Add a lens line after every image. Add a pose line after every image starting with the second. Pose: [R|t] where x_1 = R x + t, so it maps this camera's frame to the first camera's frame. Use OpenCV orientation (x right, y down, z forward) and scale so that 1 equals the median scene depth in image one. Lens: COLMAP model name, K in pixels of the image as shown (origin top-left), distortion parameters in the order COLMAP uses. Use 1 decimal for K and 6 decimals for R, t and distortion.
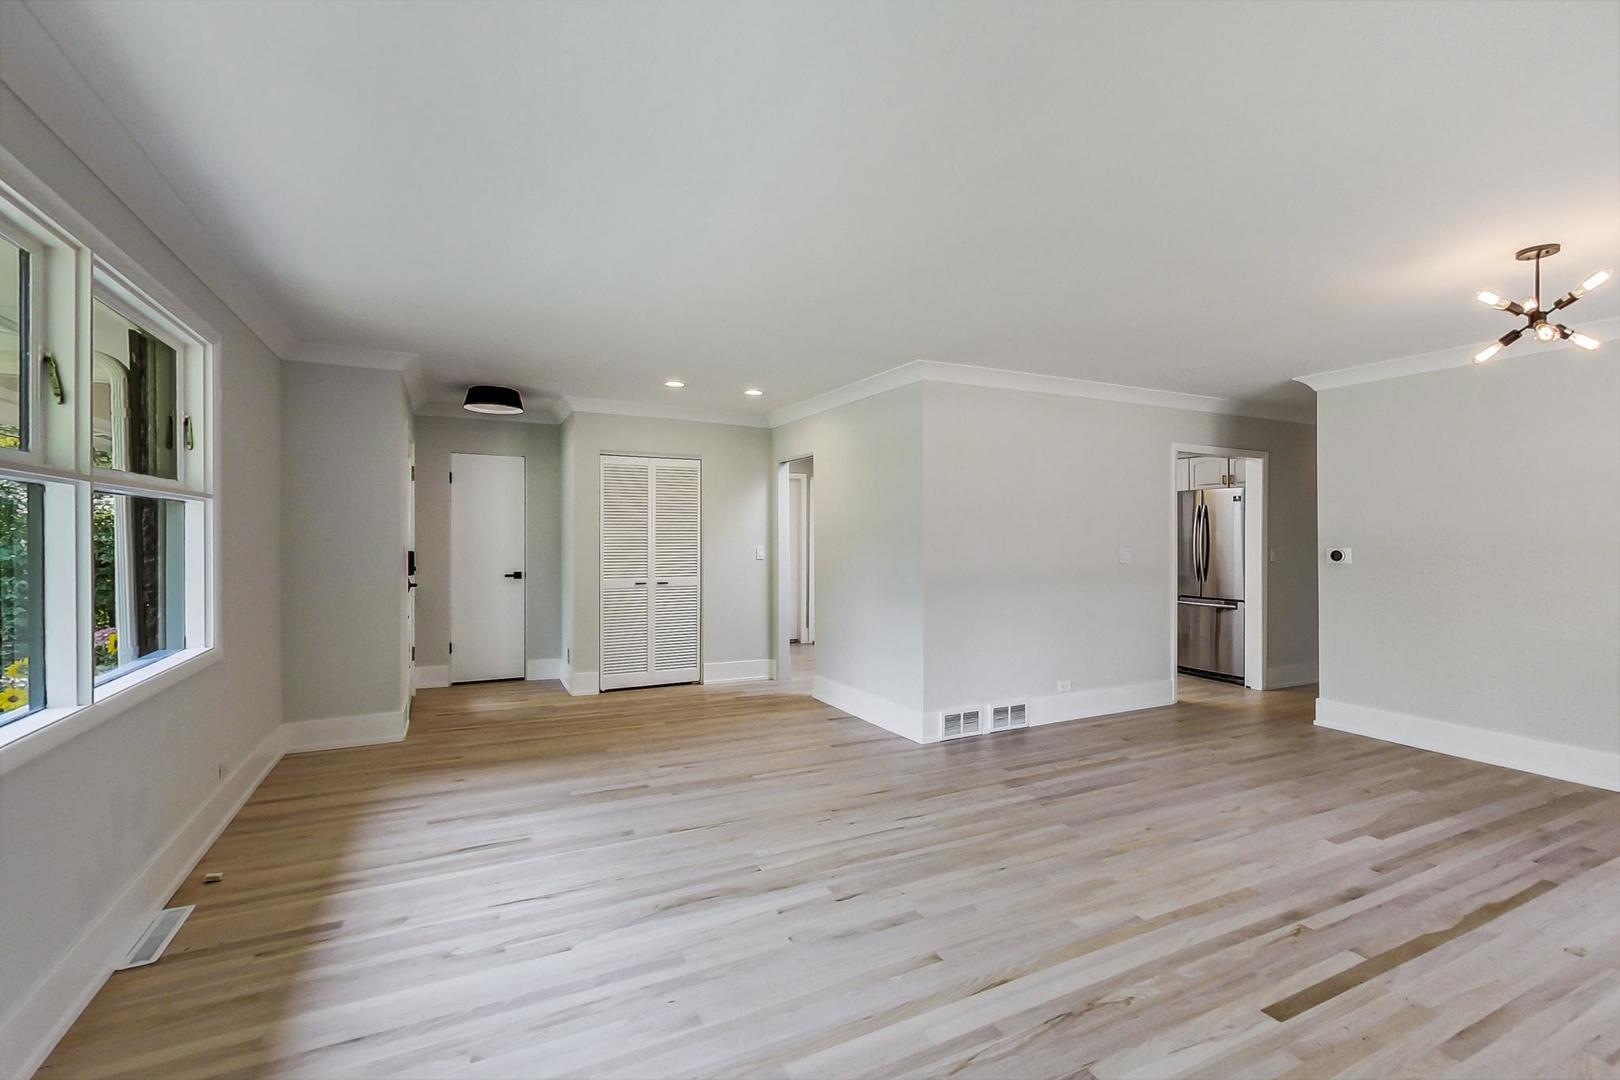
lens RADIAL K [[715.1, 0, 813.0], [0, 715.1, 541.7], [0, 0, 1]] dist [0.004931, 0.001074]
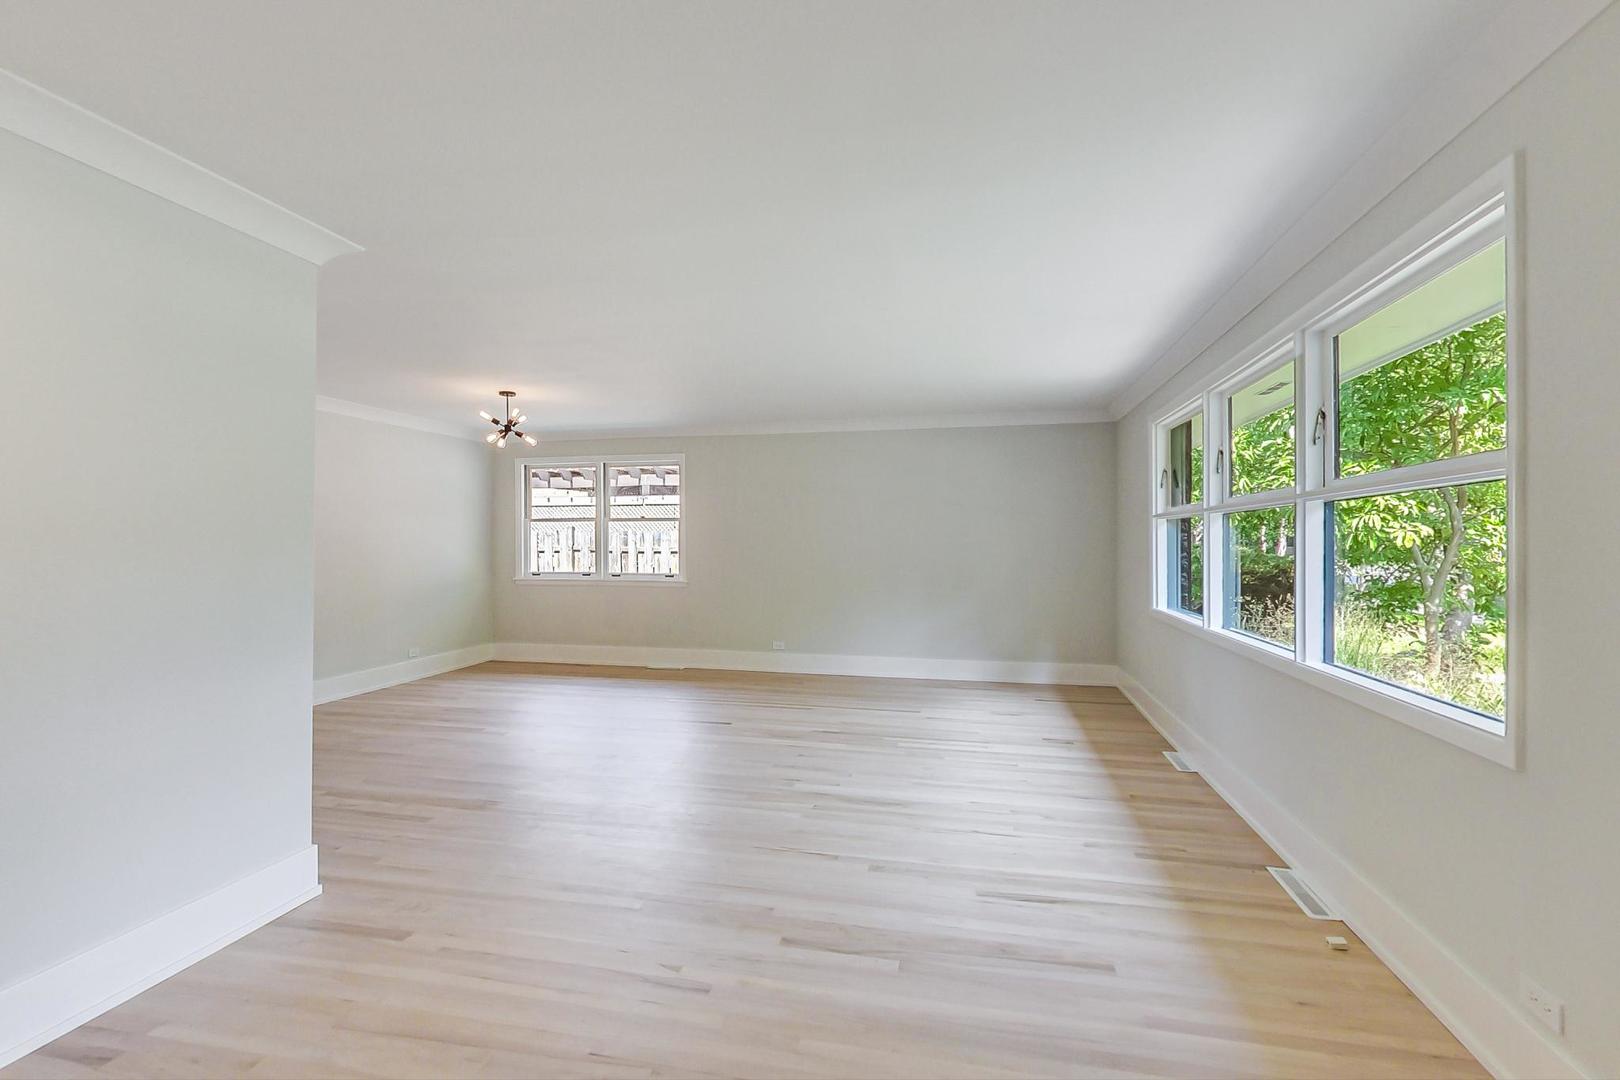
lens RADIAL K [[715.1, 0, 823.0], [0, 715.1, 538.6], [0, 0, 1]] dist [0.004931, 0.001074]
pose [[-0.777966, 0.001945, 0.628303, -0.663474], [0.004364, 0.999988, 0.002307, -0.005003], [-0.628291, 0.004537, -0.777965, 1.497196]]
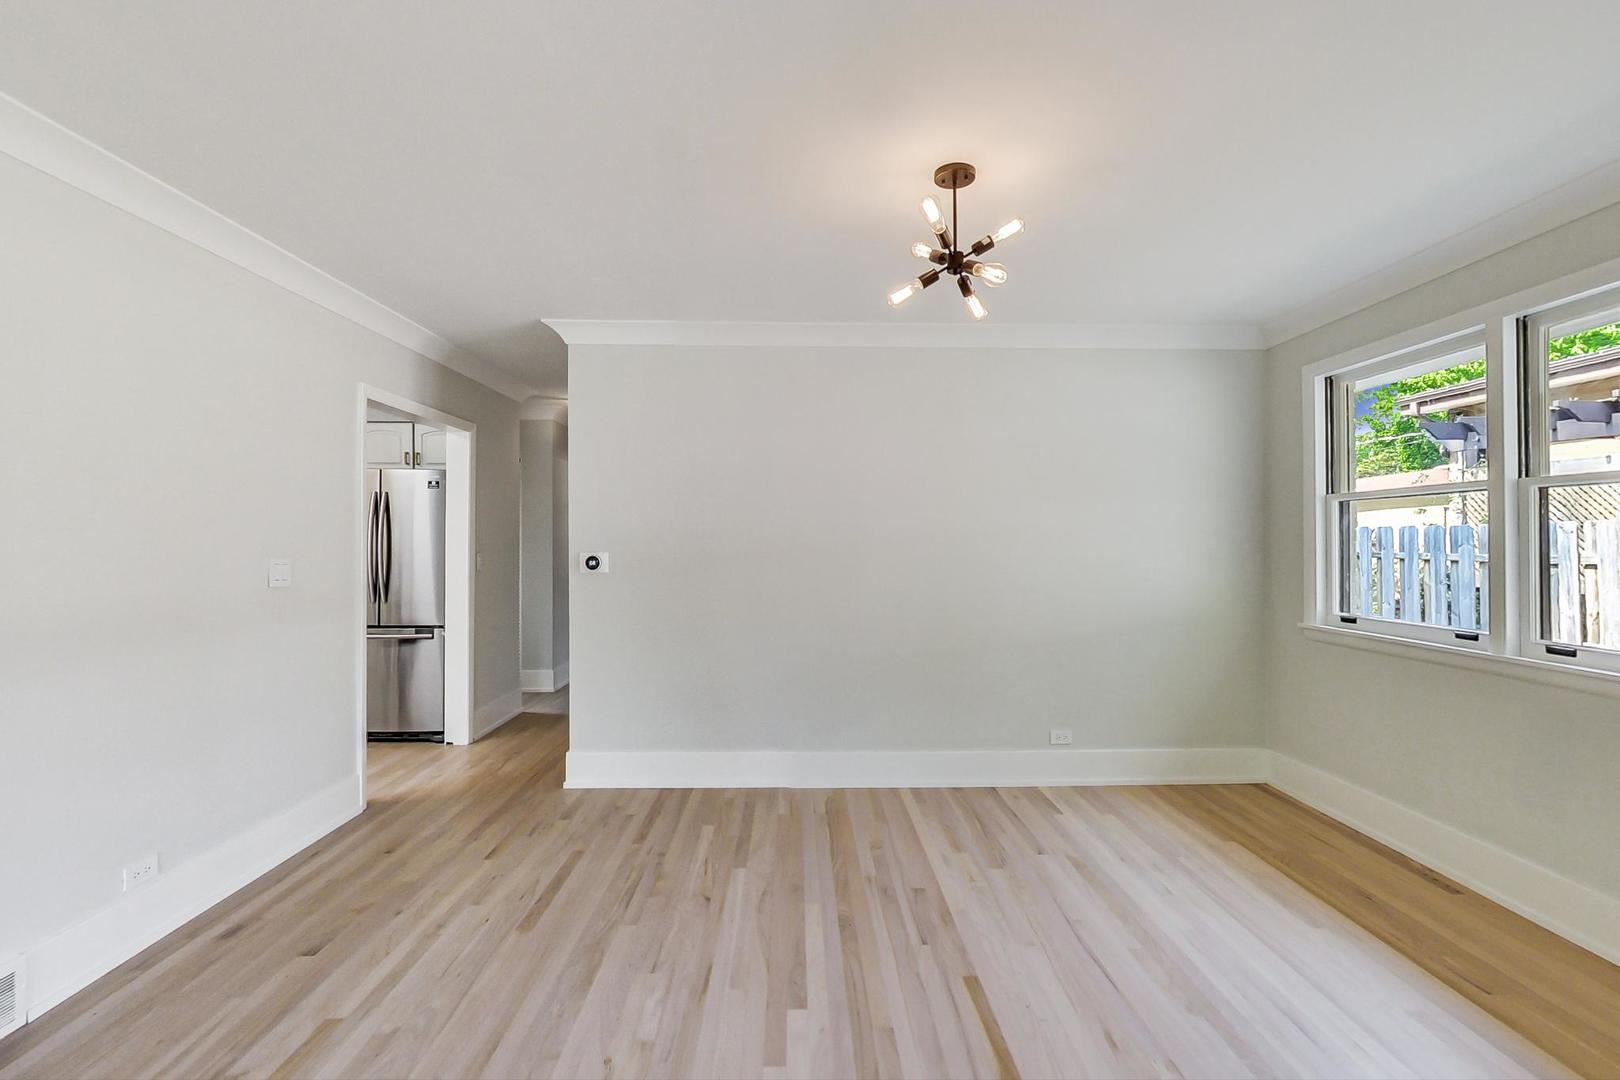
lens RADIAL K [[715.1, 0, 807.4], [0, 715.1, 540.9], [0, 0, 1]] dist [0.004931, 0.001074]
pose [[0.427020, -0.002711, 0.904238, 0.179293], [0.003548, 0.999993, 0.001322, -0.005824], [-0.904235, 0.002643, 0.427026, 0.621078]]
